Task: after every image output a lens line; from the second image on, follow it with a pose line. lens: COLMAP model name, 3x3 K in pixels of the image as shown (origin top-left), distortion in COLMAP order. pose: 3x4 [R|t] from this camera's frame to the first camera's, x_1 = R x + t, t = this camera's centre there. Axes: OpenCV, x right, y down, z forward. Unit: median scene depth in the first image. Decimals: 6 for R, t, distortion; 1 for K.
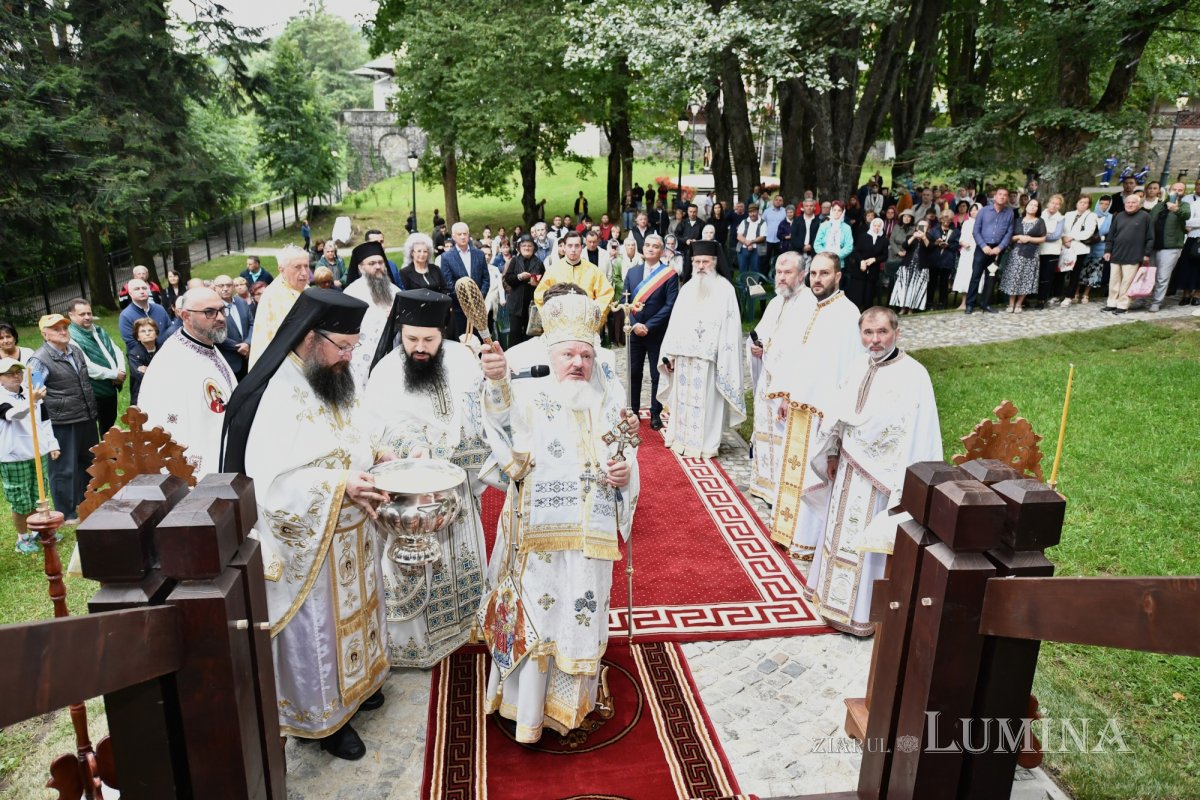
lens RADIAL K [[813.6, 0, 602.3], [0, 813.6, 395.7], [0, 0, 1]] dist [0.005656, 0.000967]
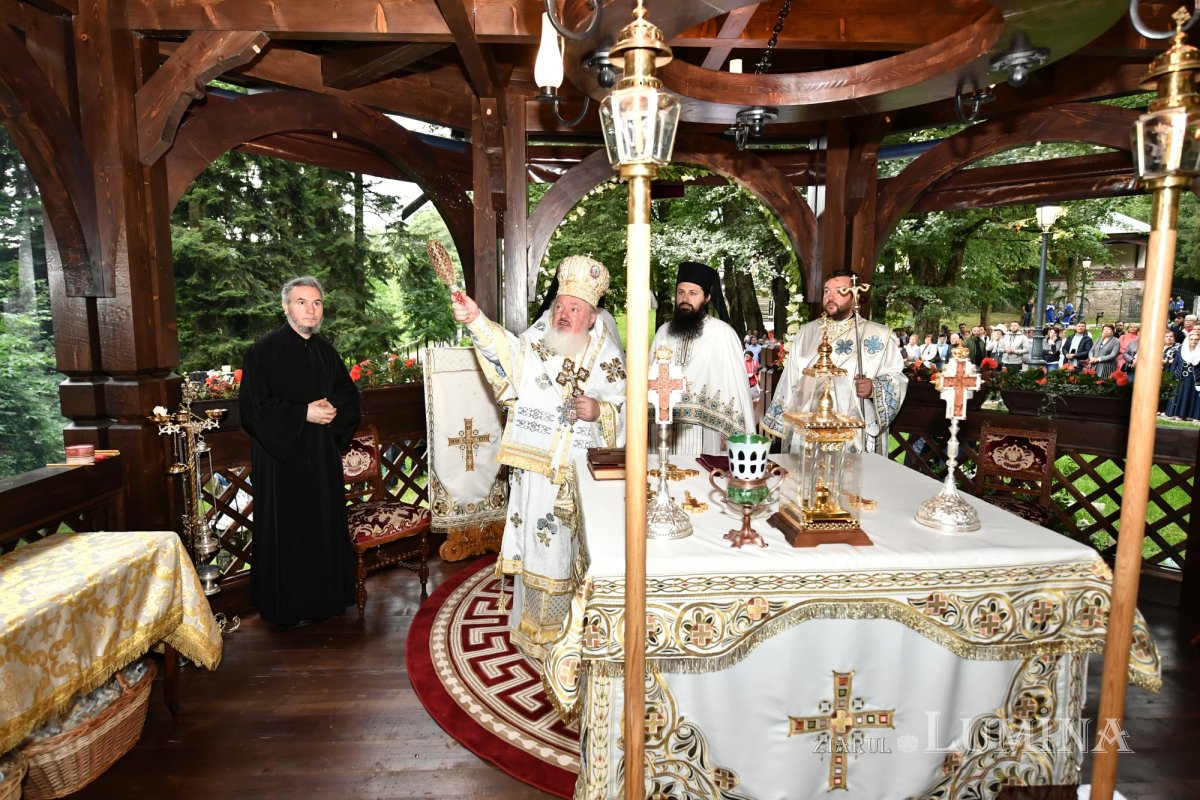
lens RADIAL K [[750.1, 0, 600.0], [0, 750.1, 400.0], [0, 0, 1]] dist [0.003530, 0.000706]
pose [[0.996839, -0.006130, -0.079217, 0.023098], [-0.006438, 0.987510, -0.157422, 0.102901], [0.079192, 0.157435, 0.984349, -0.426130]]
